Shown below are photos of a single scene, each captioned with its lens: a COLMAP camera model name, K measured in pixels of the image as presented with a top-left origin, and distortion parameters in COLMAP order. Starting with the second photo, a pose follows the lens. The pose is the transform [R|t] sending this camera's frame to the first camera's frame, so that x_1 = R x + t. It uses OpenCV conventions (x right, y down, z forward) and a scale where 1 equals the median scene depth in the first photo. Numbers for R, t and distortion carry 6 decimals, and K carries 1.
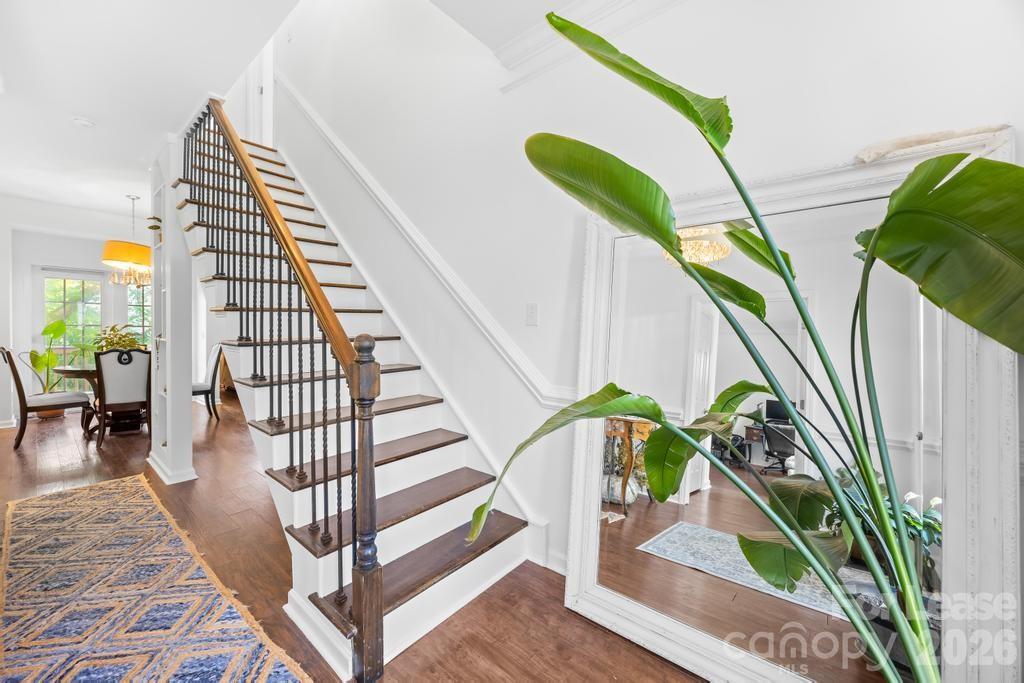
lens RADIAL K [[403.6, 0, 486.6], [0, 403.6, 333.1], [0, 0, 1]] dist [-0.002229, -0.000273]
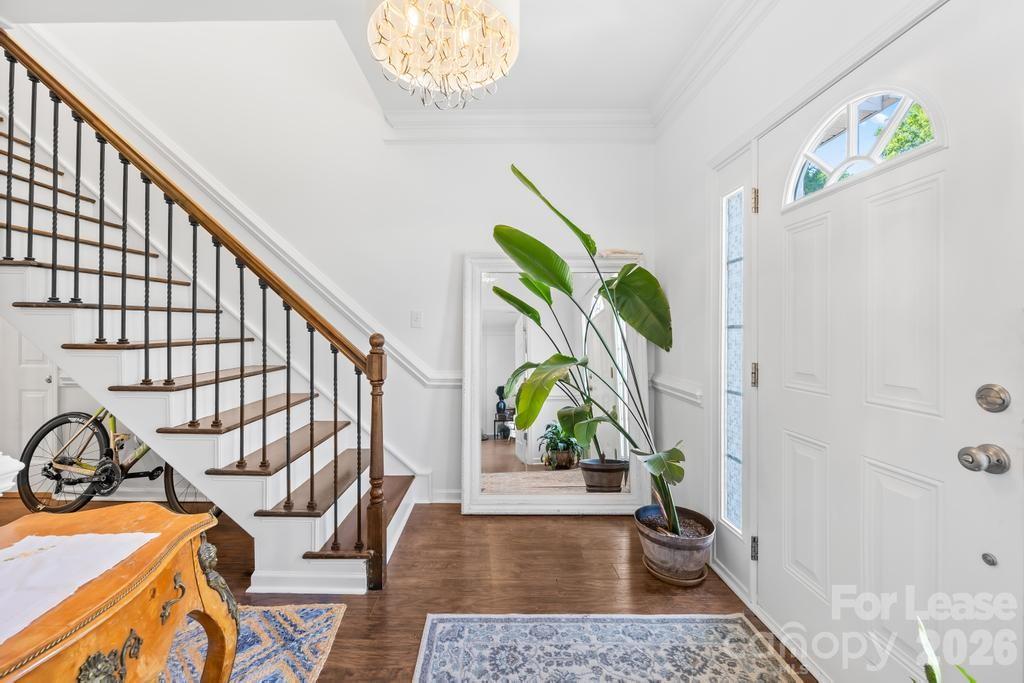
lens RADIAL K [[403.6, 0, 486.6], [0, 403.6, 333.1], [0, 0, 1]] dist [-0.002229, -0.000273]
pose [[0.770251, 0.001594, 0.637739, -0.723510], [0.007179, 0.999912, -0.011169, 0.018232], [-0.637701, 0.013181, 0.770171, -0.236731]]
